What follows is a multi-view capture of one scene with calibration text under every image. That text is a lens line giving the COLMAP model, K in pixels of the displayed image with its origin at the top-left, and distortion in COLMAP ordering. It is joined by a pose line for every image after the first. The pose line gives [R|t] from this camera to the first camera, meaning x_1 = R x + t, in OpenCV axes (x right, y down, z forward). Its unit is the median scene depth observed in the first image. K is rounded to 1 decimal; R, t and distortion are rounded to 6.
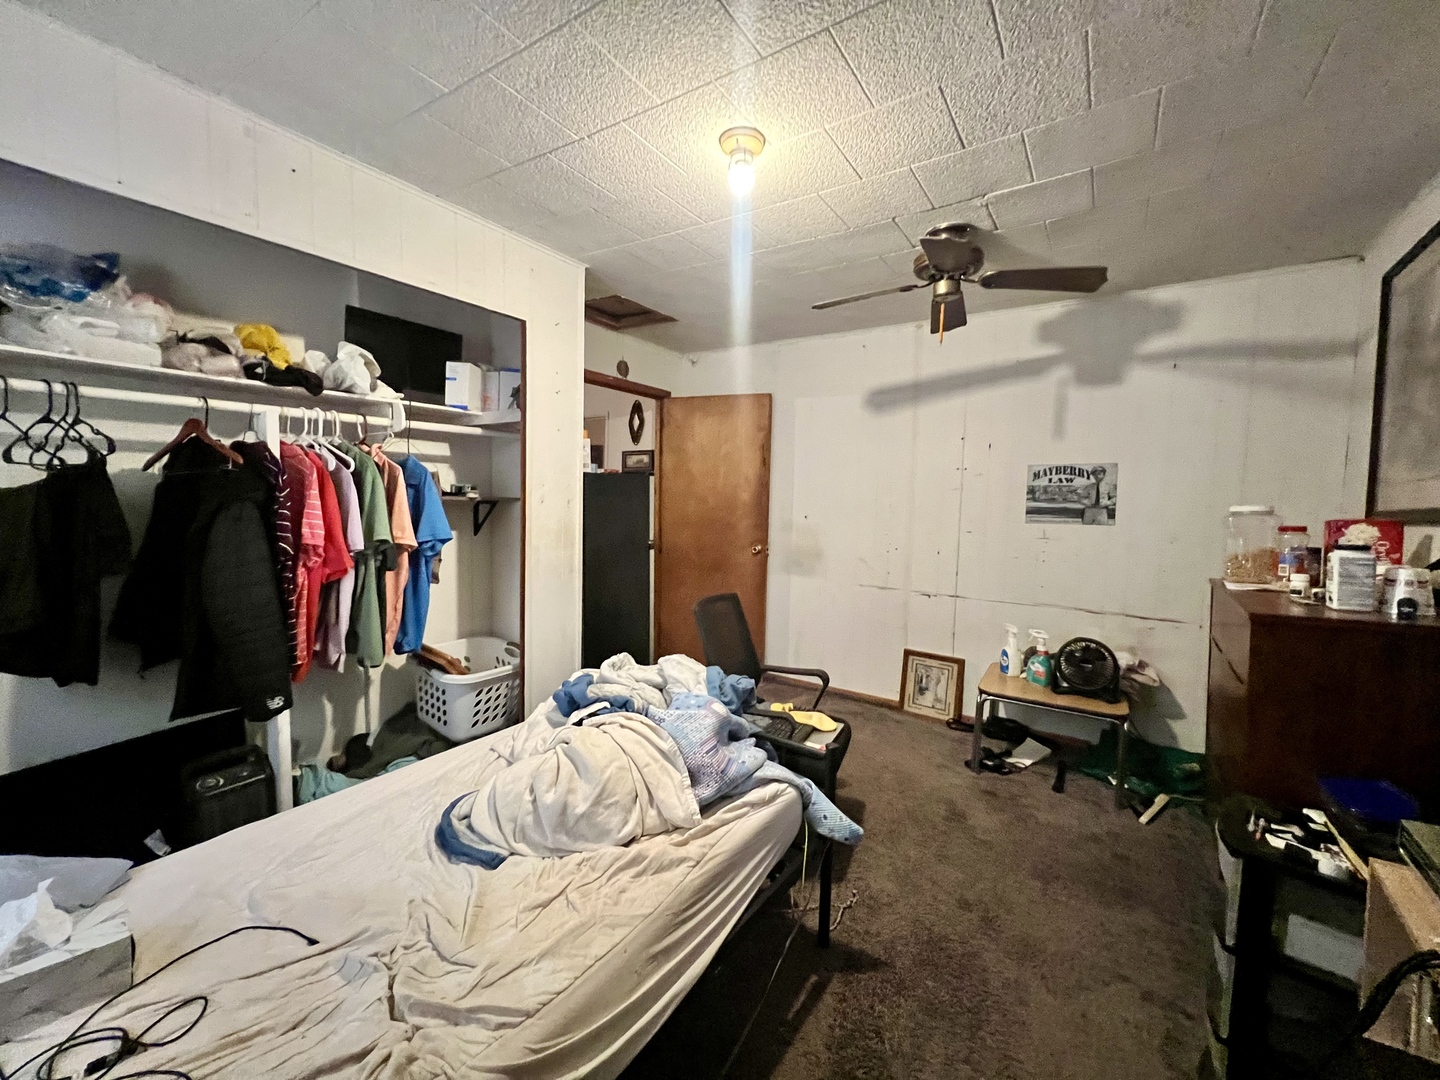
lens RADIAL K [[579.0, 0, 720.0], [0, 579.0, 540.0], [0, 0, 1]] dist [-0.001170, 0.000456]
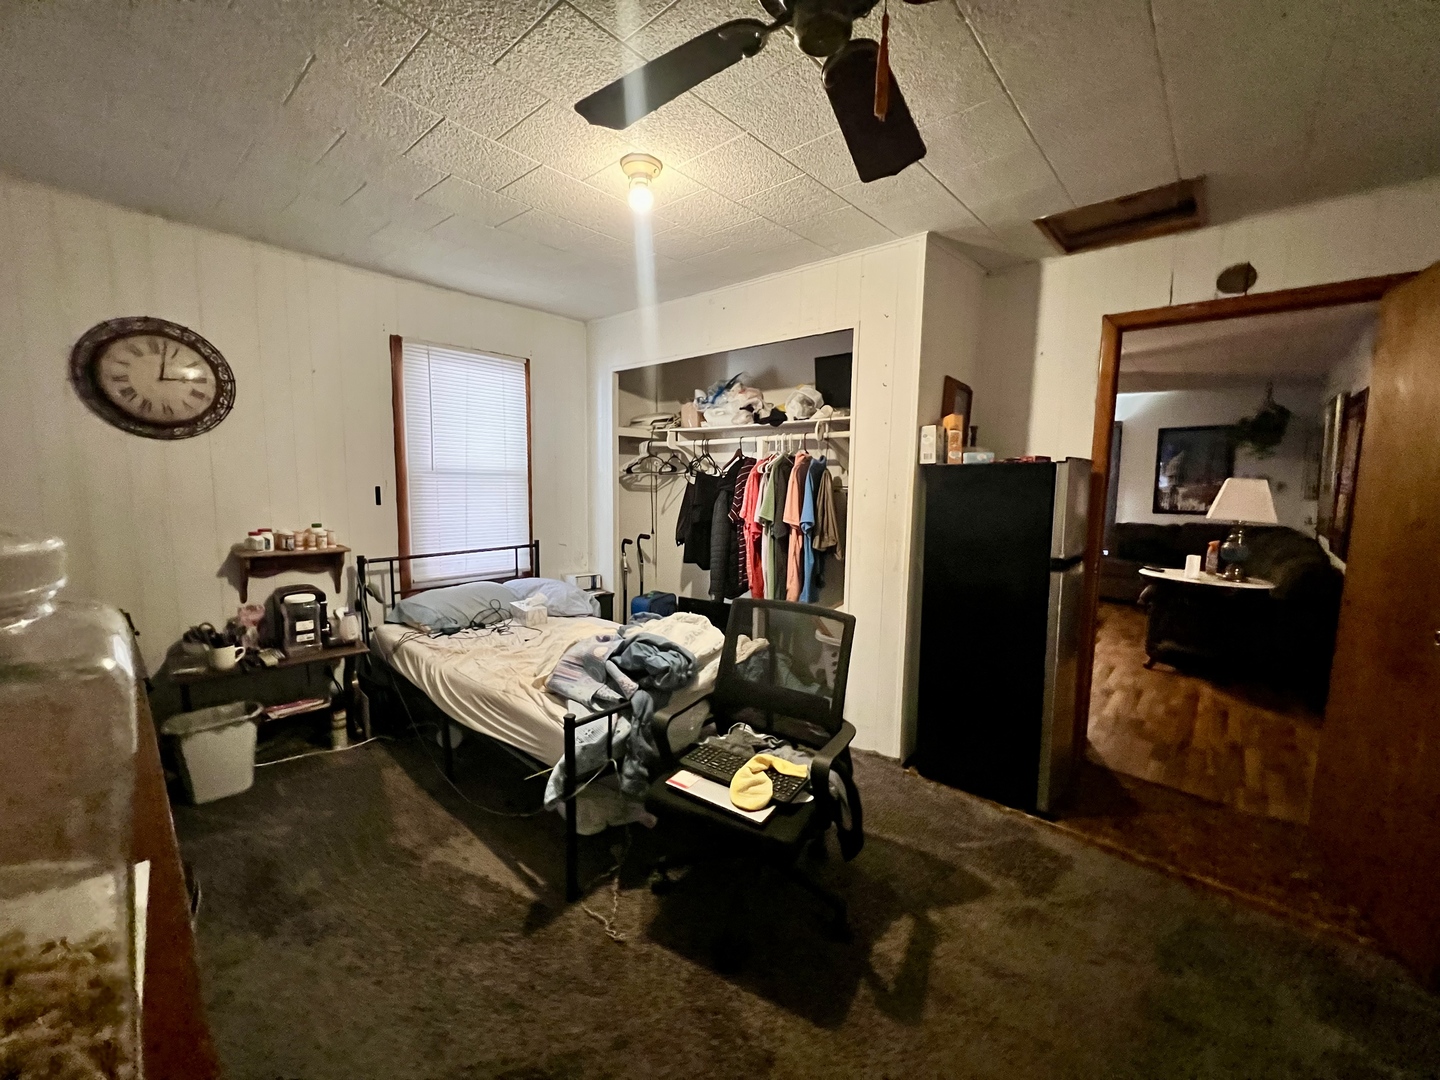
lens RADIAL K [[579.0, 0, 720.0], [0, 579.0, 540.0], [0, 0, 1]] dist [-0.001170, 0.000456]
pose [[-0.138368, 0.083005, -0.986896, 0.948488], [-0.094589, 0.990819, 0.096597, -0.077398], [0.985853, 0.106716, -0.129246, 1.105591]]
